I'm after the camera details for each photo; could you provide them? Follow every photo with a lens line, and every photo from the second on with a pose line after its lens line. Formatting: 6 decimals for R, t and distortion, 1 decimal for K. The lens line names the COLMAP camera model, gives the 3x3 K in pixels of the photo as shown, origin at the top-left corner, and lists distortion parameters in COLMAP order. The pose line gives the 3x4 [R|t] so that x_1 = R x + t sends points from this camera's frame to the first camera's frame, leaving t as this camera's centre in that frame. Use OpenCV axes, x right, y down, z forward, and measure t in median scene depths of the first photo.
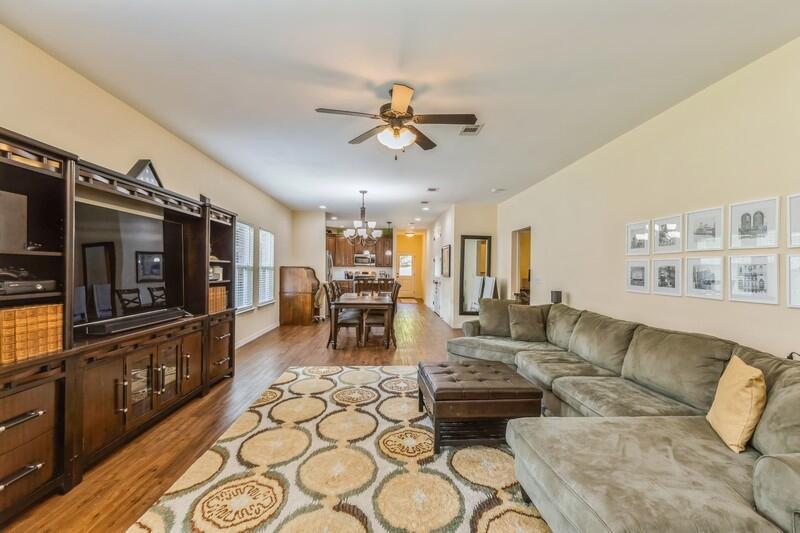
lens RADIAL K [[350.8, 0, 397.4], [0, 350.8, 271.7], [0, 0, 1]] dist [0.000881, -0.000001]
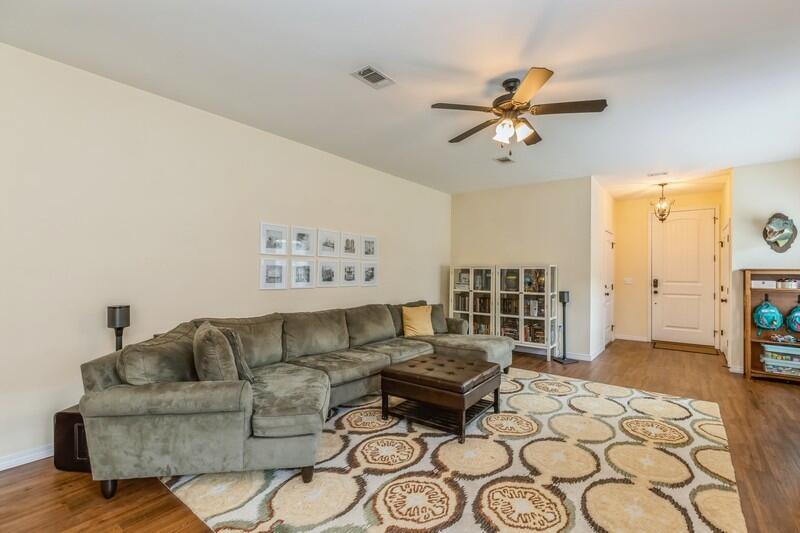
lens RADIAL K [[377.9, 0, 400.0], [0, 377.9, 266.5], [0, 0, 1]] dist [0.000454, -0.000199]
pose [[-0.766670, -0.009029, 0.641978, -0.441284], [-0.013280, 0.999910, -0.001796, -0.017033], [-0.641904, -0.009902, -0.766721, 2.006852]]
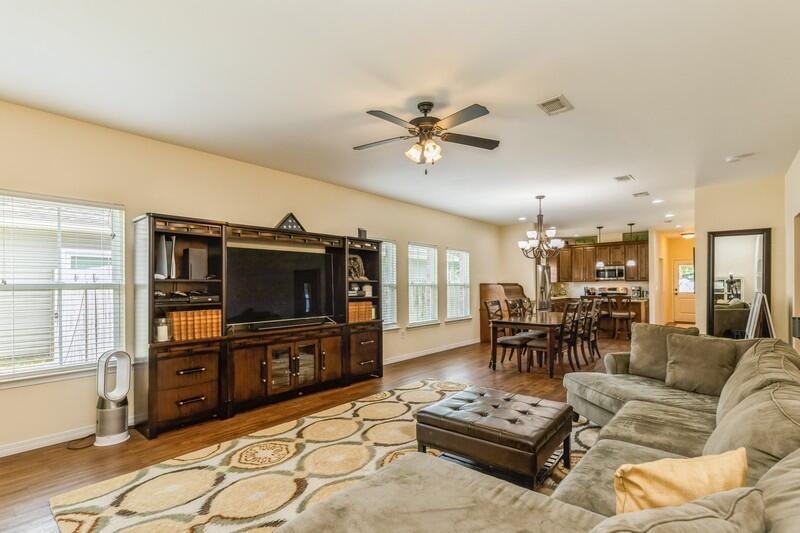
lens RADIAL K [[366.5, 0, 398.2], [0, 366.5, 288.5], [0, 0, 1]] dist [0.003386, 0.000261]
pose [[0.729210, -0.011807, -0.684188, 0.652632], [0.011354, 0.999922, -0.005155, 0.006157], [0.684196, -0.004009, 0.729287, 0.202224]]
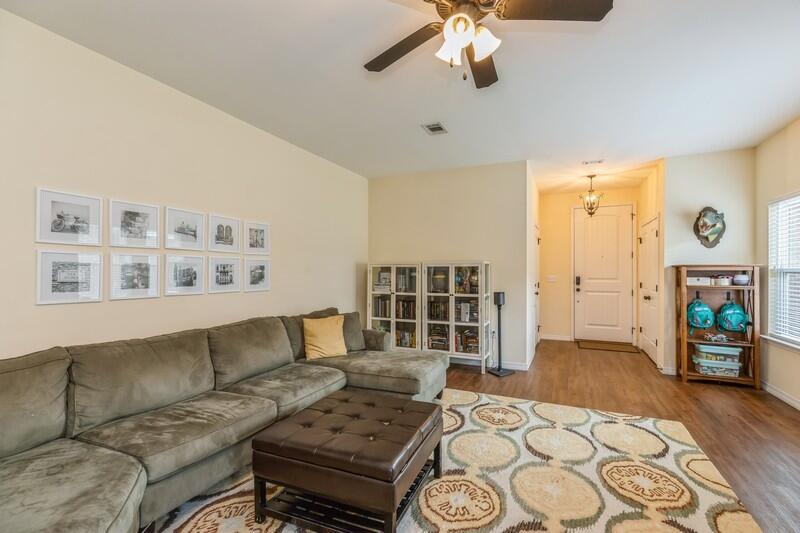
lens RADIAL K [[366.9, 0, 404.5], [0, 366.9, 270.4], [0, 0, 1]] dist [0.001494, 0.000111]
pose [[-0.894532, -0.011113, 0.446865, -0.193204], [-0.007804, 0.999927, 0.009245, -0.012491], [-0.446935, 0.004782, -0.894554, 1.620954]]
